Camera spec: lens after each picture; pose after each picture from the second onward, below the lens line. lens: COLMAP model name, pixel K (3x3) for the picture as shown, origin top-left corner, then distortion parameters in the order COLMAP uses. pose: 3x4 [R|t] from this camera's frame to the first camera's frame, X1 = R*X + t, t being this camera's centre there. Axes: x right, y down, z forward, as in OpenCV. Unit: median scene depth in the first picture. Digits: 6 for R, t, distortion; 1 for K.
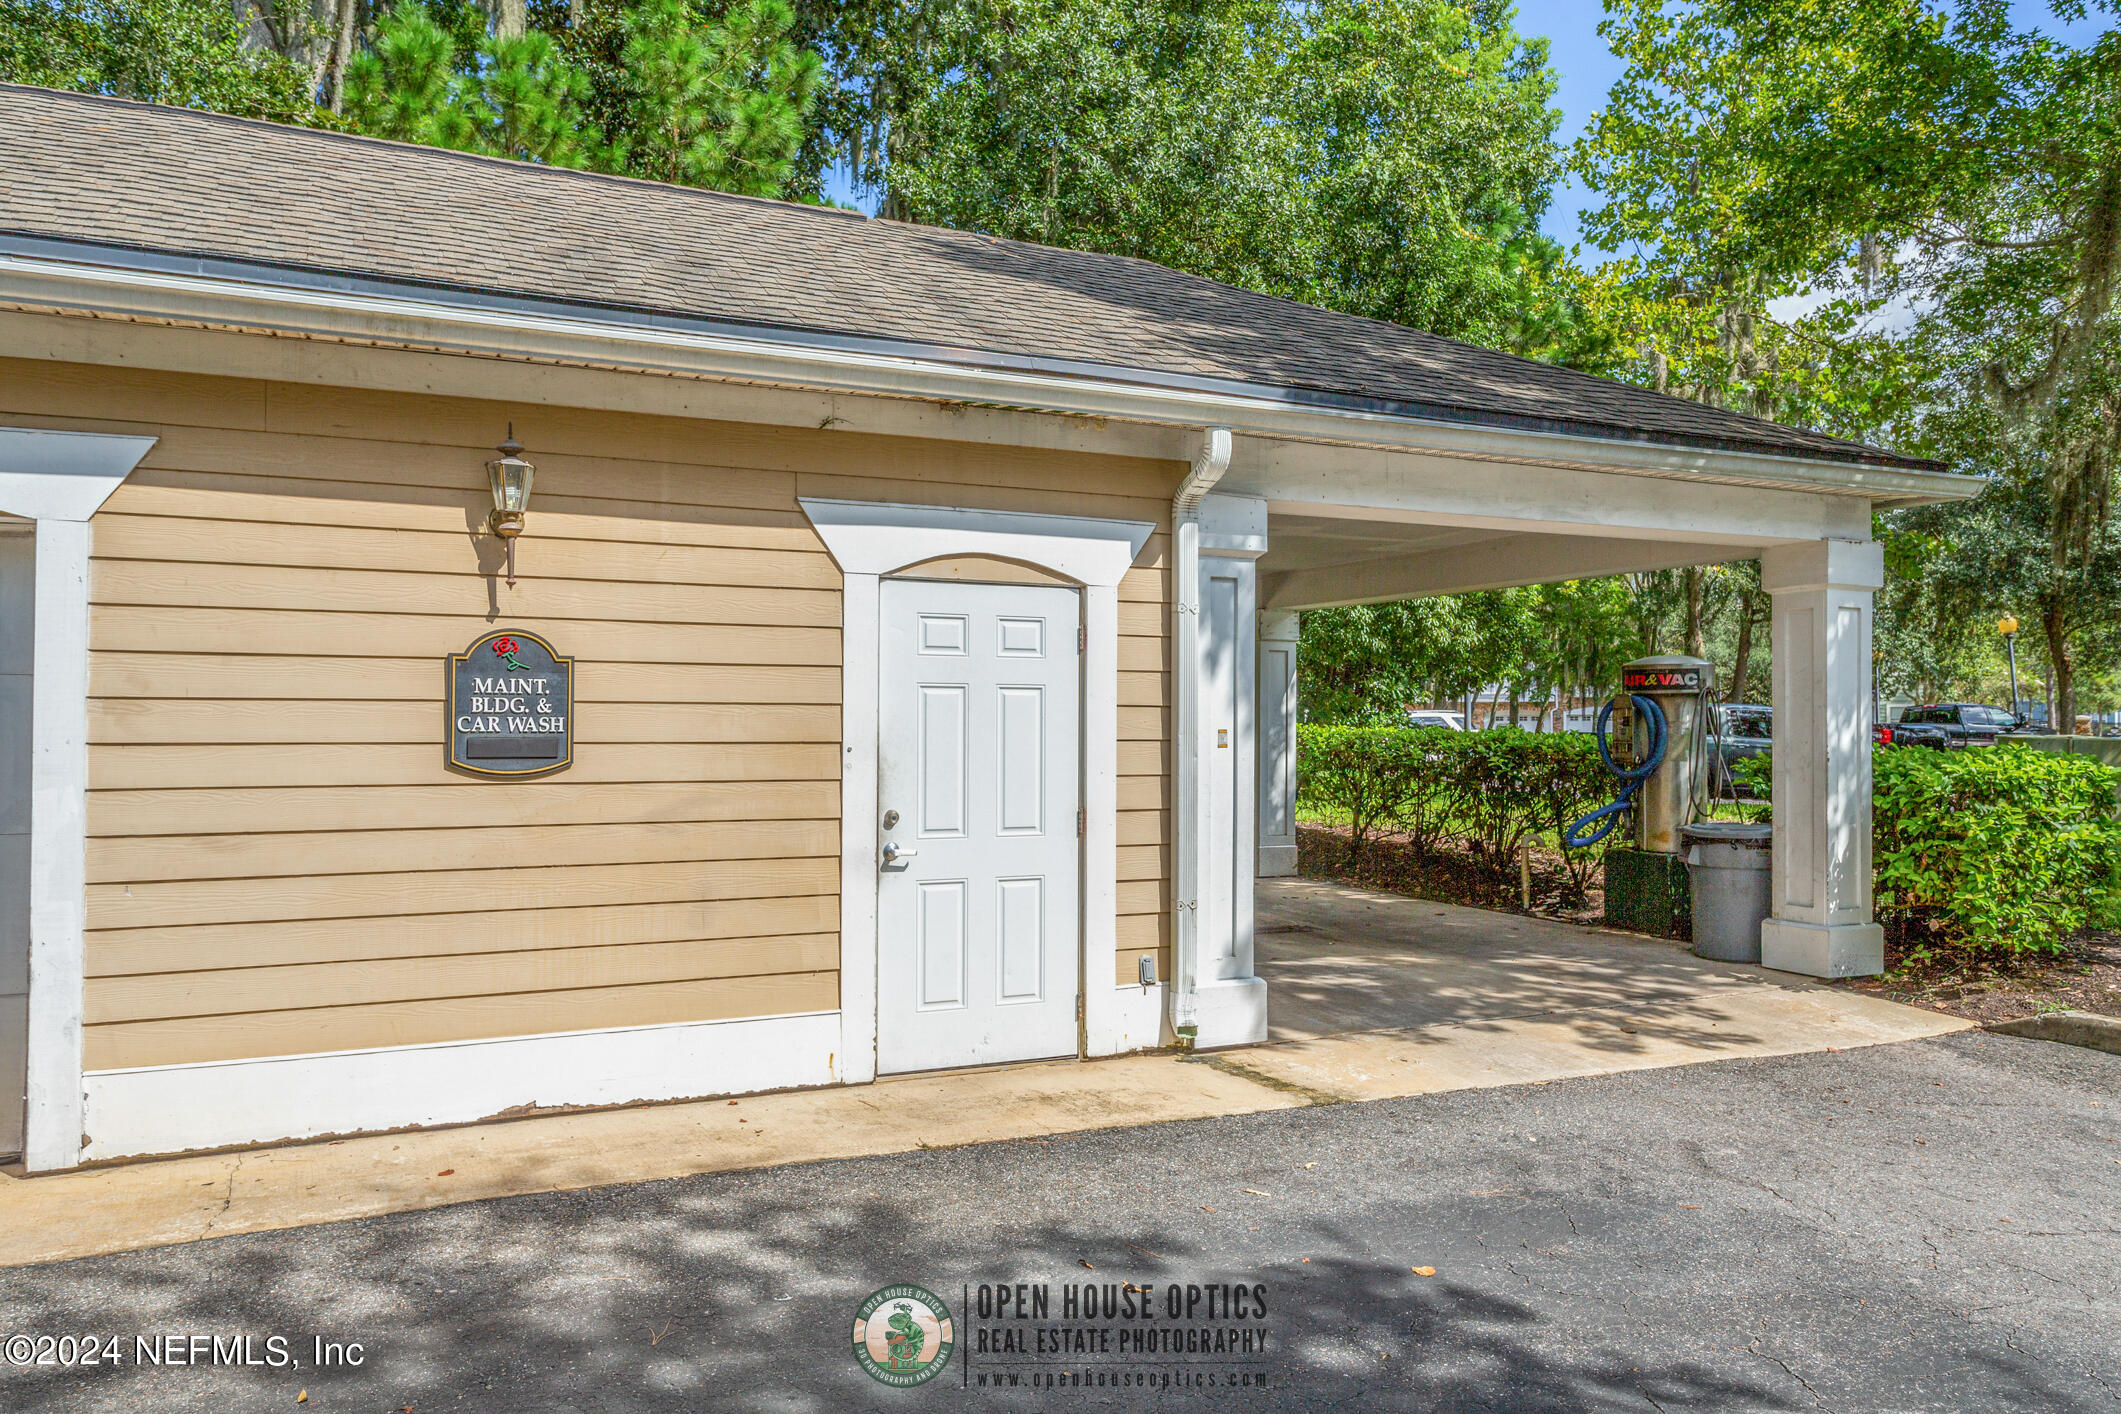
lens RADIAL K [[1532.0, 0, 1060.4], [0, 1532.0, 709.5], [0, 0, 1]] dist [-0.005226, -0.005076]
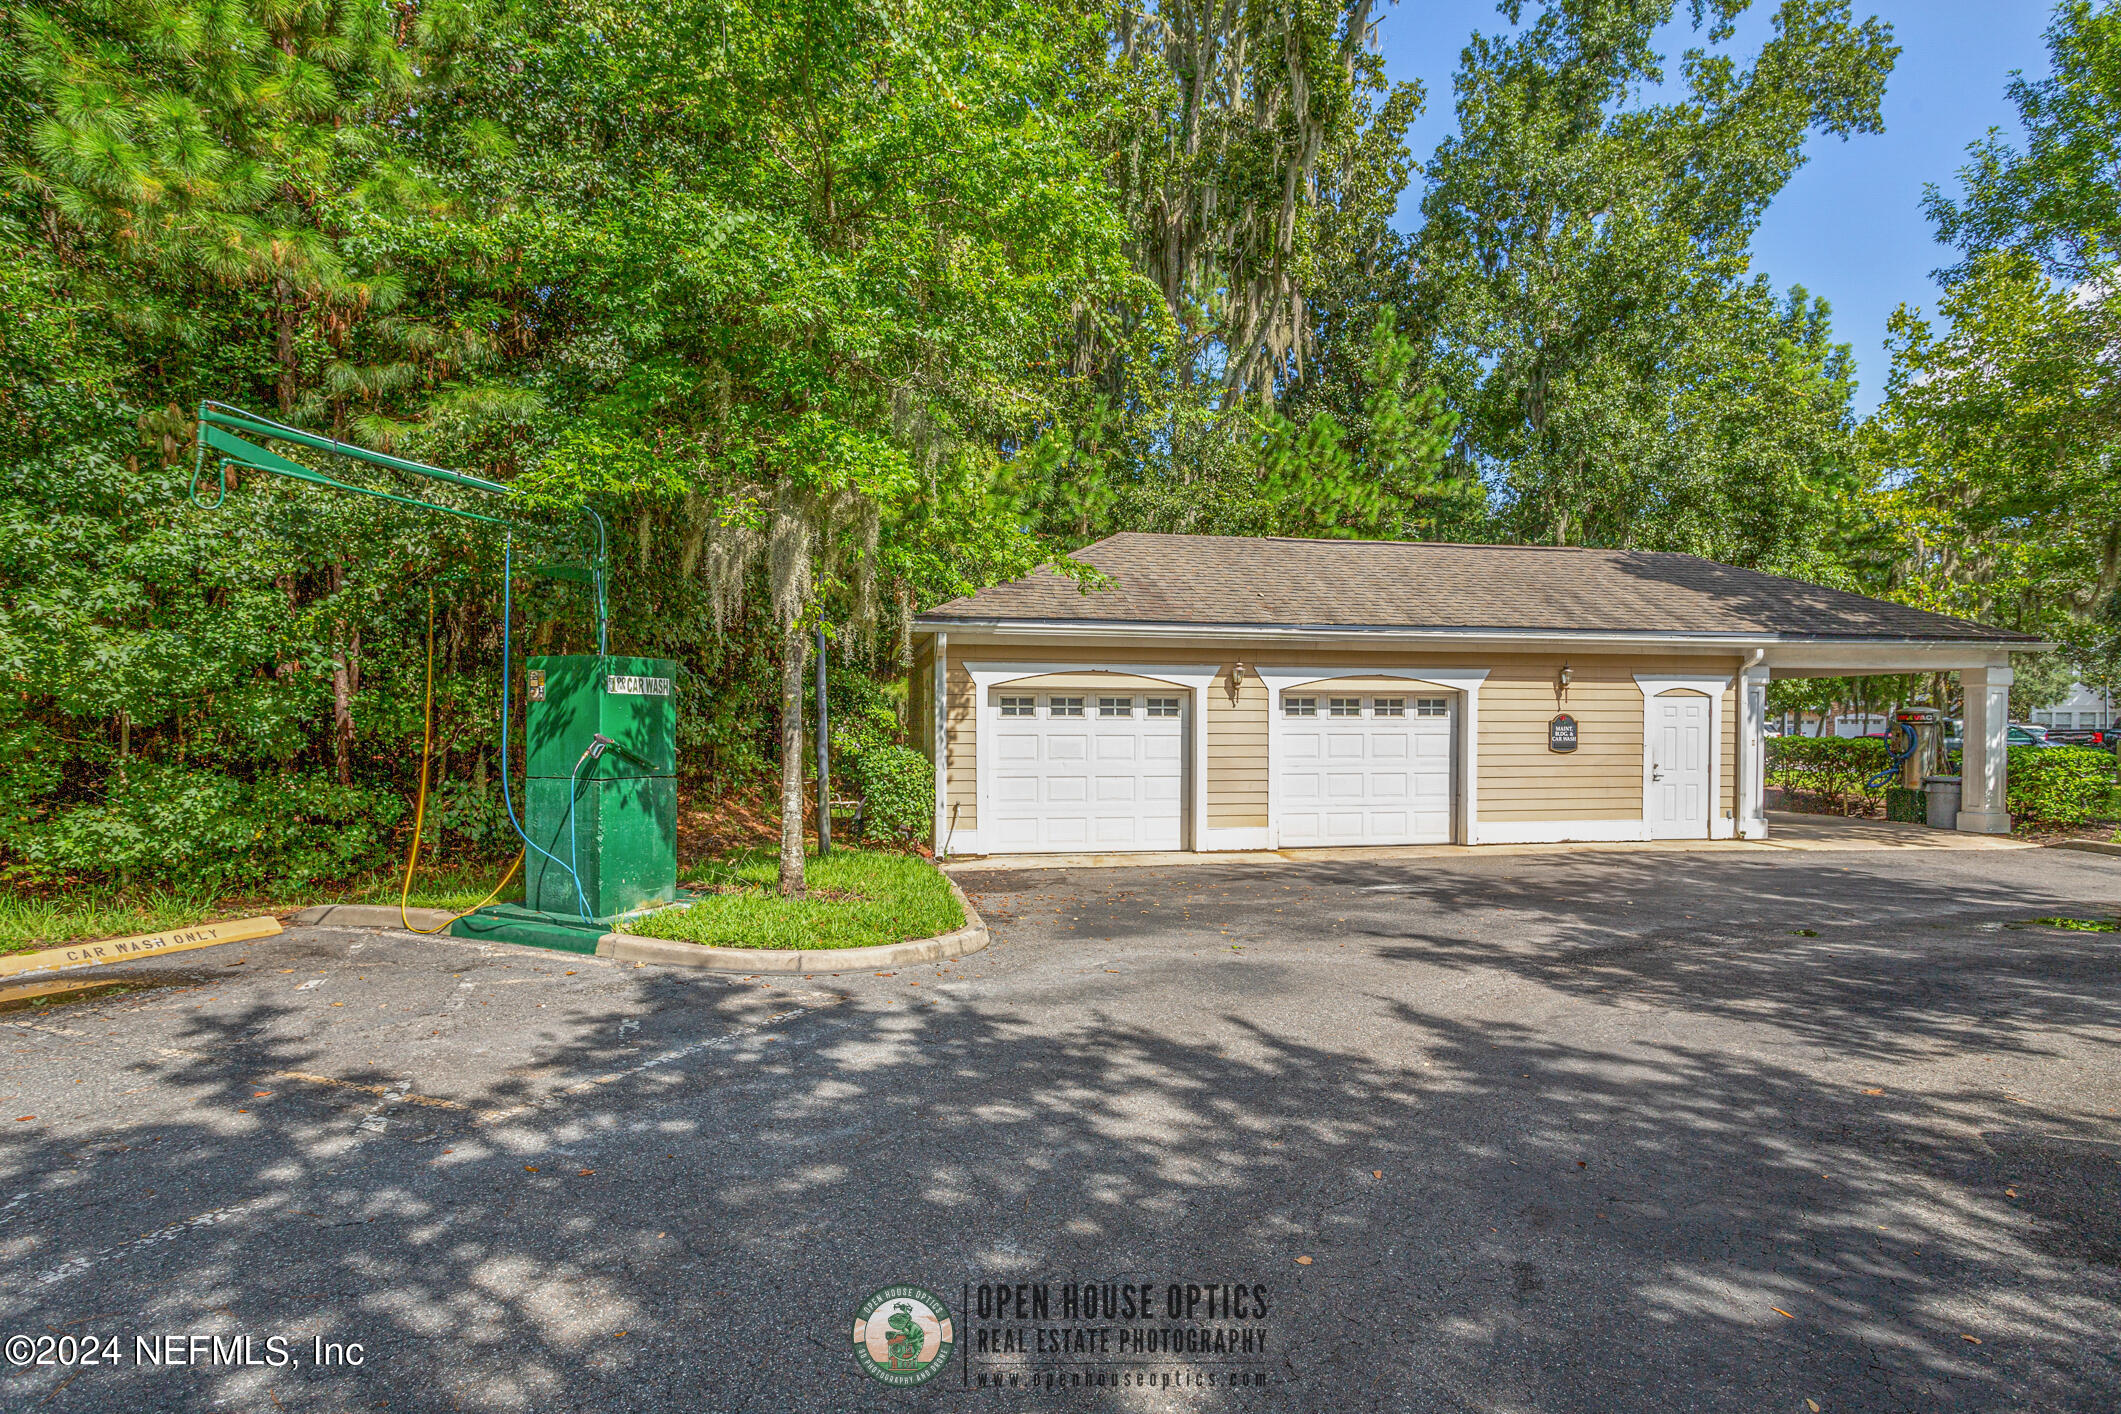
lens RADIAL K [[1215.7, 0, 1045.2], [0, 1215.7, 741.1], [0, 0, 1]] dist [-0.003596, 0.002820]
pose [[0.968009, 0.003635, -0.250888, -0.609772], [0.002617, 0.999694, 0.024581, -0.044578], [0.250901, -0.024451, 0.967704, -1.607917]]
